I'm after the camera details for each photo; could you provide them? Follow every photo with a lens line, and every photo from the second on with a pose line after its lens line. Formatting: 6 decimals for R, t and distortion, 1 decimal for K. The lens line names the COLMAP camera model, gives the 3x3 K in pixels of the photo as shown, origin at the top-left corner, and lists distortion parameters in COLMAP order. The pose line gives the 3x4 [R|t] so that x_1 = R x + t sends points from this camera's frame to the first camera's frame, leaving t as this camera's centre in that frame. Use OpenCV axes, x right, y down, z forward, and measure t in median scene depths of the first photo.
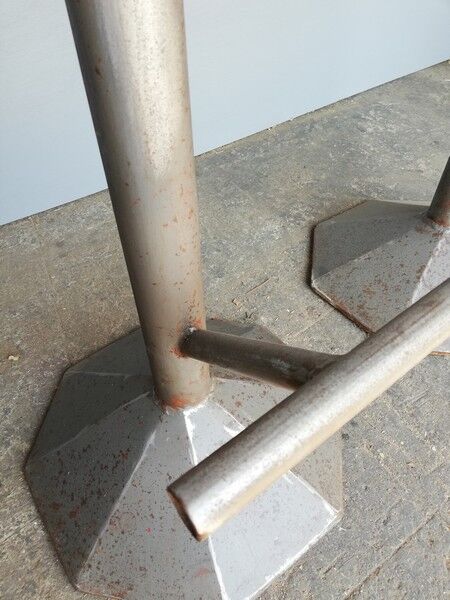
lens RADIAL K [[458.6, 0, 222.1], [0, 458.6, 303.7], [0, 0, 1]] dist [0.048602, -0.070322]
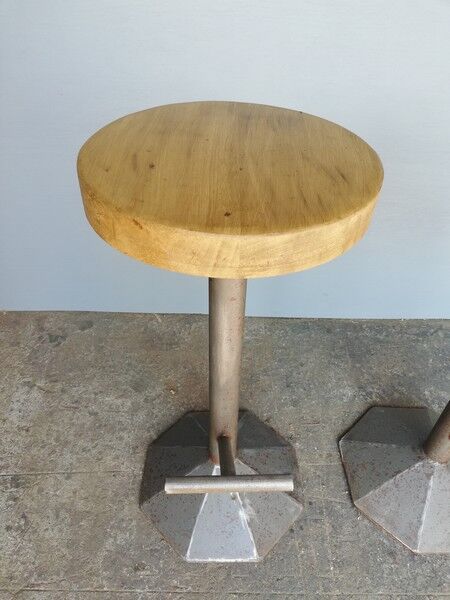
lens RADIAL K [[458.6, 0, 217.8], [0, 458.6, 297.3], [0, 0, 1]] dist [0.048602, -0.070322]
pose [[0.803794, 0.410884, -0.430220, 0.364480], [-0.450863, 0.892537, 0.010060, -0.336122], [0.388121, 0.185884, 0.902668, -0.736130]]
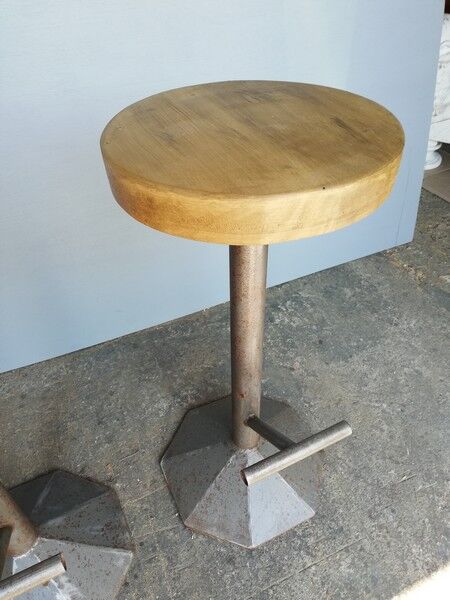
lens RADIAL K [[458.6, 0, 224.7], [0, 458.6, 298.5], [0, 0, 1]] dist [0.048602, -0.070322]
pose [[0.977620, 0.125308, -0.168986, 0.628119], [-0.140067, 0.987033, -0.078401, -0.514339], [0.156971, 0.100316, 0.982495, -0.518802]]
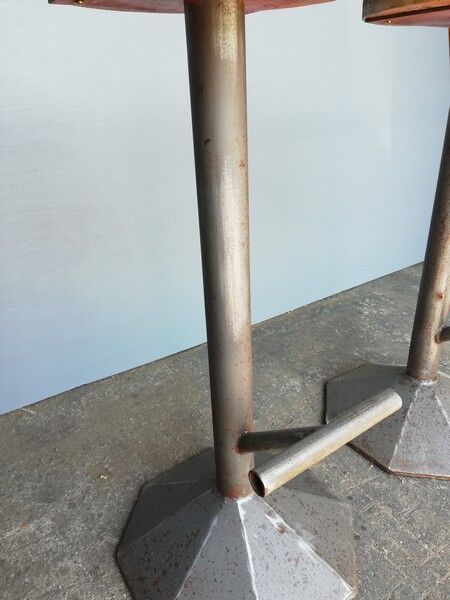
lens RADIAL K [[458.6, 0, 222.3], [0, 458.6, 301.3], [0, 0, 1]] dist [0.048602, -0.070322]
pose [[0.998721, -0.007579, -0.049998, -0.036610], [-0.011308, 0.930197, -0.366887, 0.126855], [0.049289, 0.366983, 0.928921, -0.402038]]
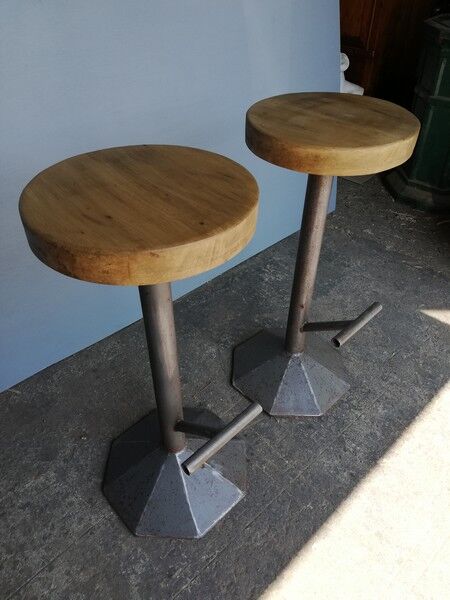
lens RADIAL K [[458.6, 0, 225.1], [0, 458.6, 299.9], [0, 0, 1]] dist [0.048602, -0.070322]
pose [[0.992724, -0.064882, 0.101434, -0.012527], [0.077111, 0.989566, -0.121705, -0.175799], [-0.092479, 0.128641, 0.987370, -1.049693]]
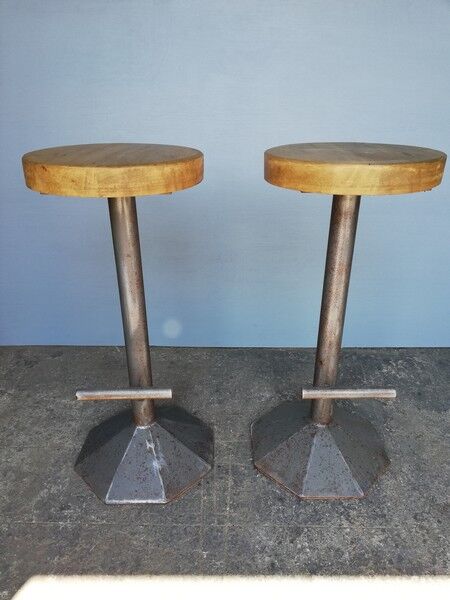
lens RADIAL K [[458.6, 0, 218.6], [0, 458.6, 295.8], [0, 0, 1]] dist [0.048602, -0.070322]
pose [[0.792083, 0.256747, -0.553792, 1.069301], [-0.443865, 0.865055, -0.233802, 0.000223], [0.419032, 0.430999, 0.799157, -0.838269]]
